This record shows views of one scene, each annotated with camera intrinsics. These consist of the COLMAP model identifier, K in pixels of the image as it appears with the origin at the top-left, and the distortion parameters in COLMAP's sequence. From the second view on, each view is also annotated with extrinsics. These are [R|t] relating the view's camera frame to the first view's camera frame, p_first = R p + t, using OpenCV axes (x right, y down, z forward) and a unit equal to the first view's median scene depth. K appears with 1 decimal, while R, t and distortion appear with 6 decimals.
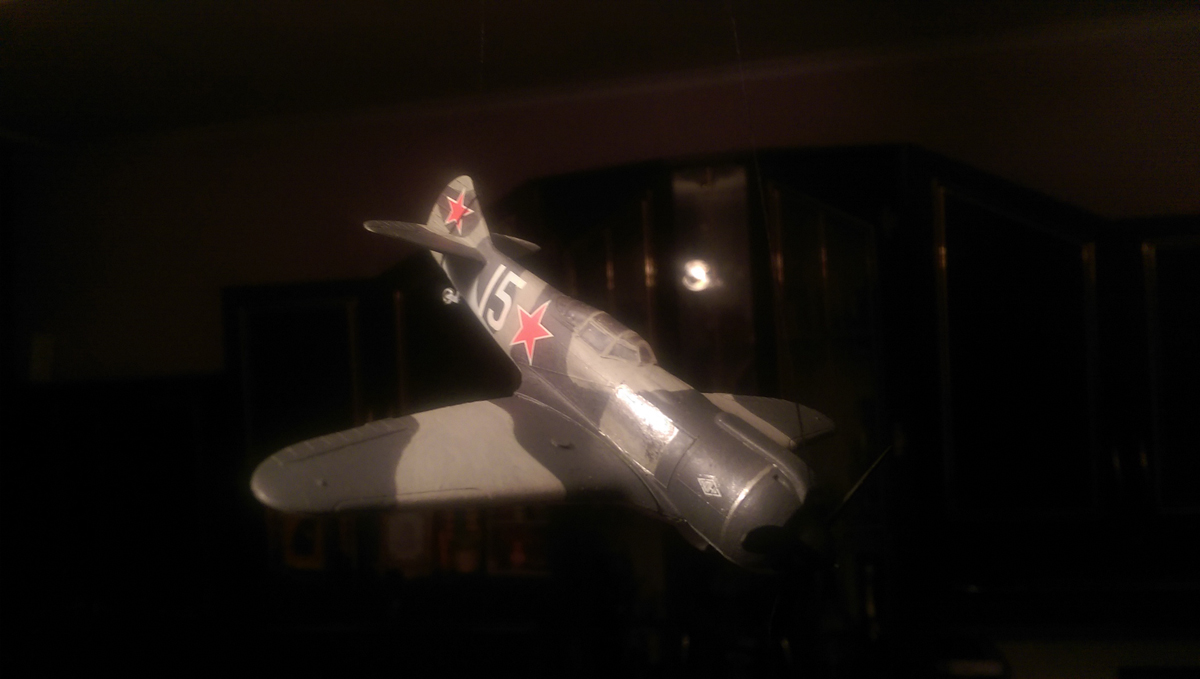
lens RADIAL K [[868.2, 0, 596.7], [0, 868.2, 346.7], [0, 0, 1]] dist [0.119286, -0.228482]
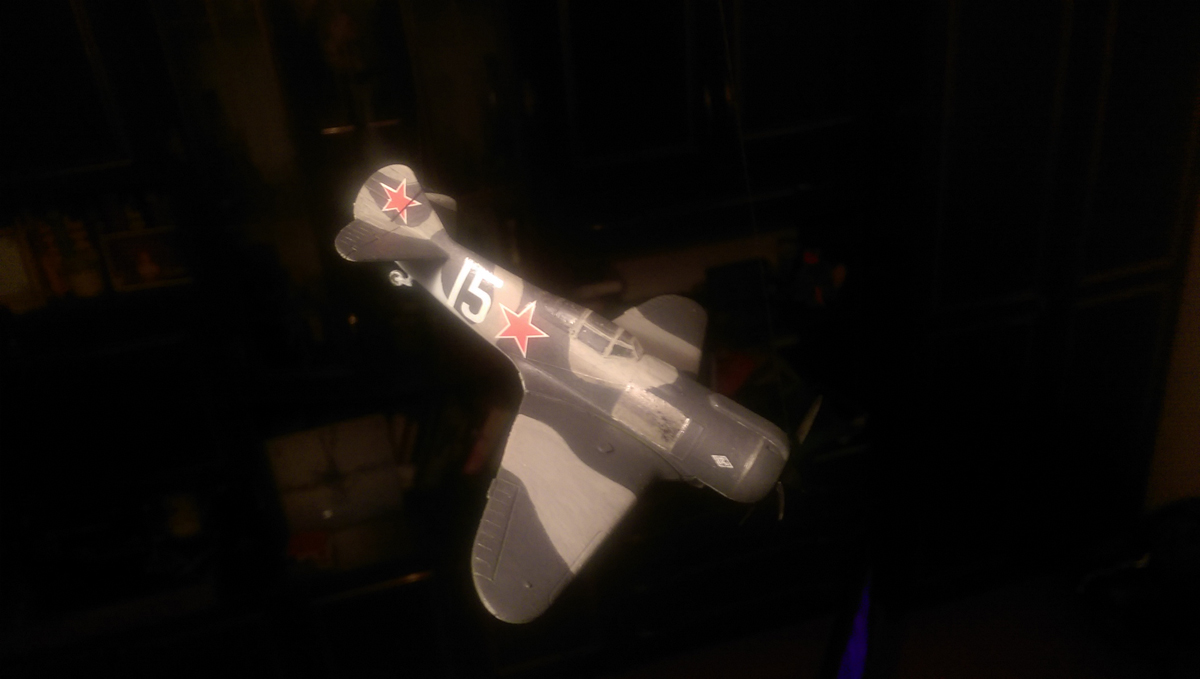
lens RADIAL K [[868.2, 0, 596.7], [0, 868.2, 346.7], [0, 0, 1]] dist [0.119286, -0.228482]
pose [[0.901192, -0.213584, 0.377141, -0.415738], [0.047926, 0.913920, 0.403055, -0.445865], [-0.430763, -0.345155, 0.833853, 0.002221]]
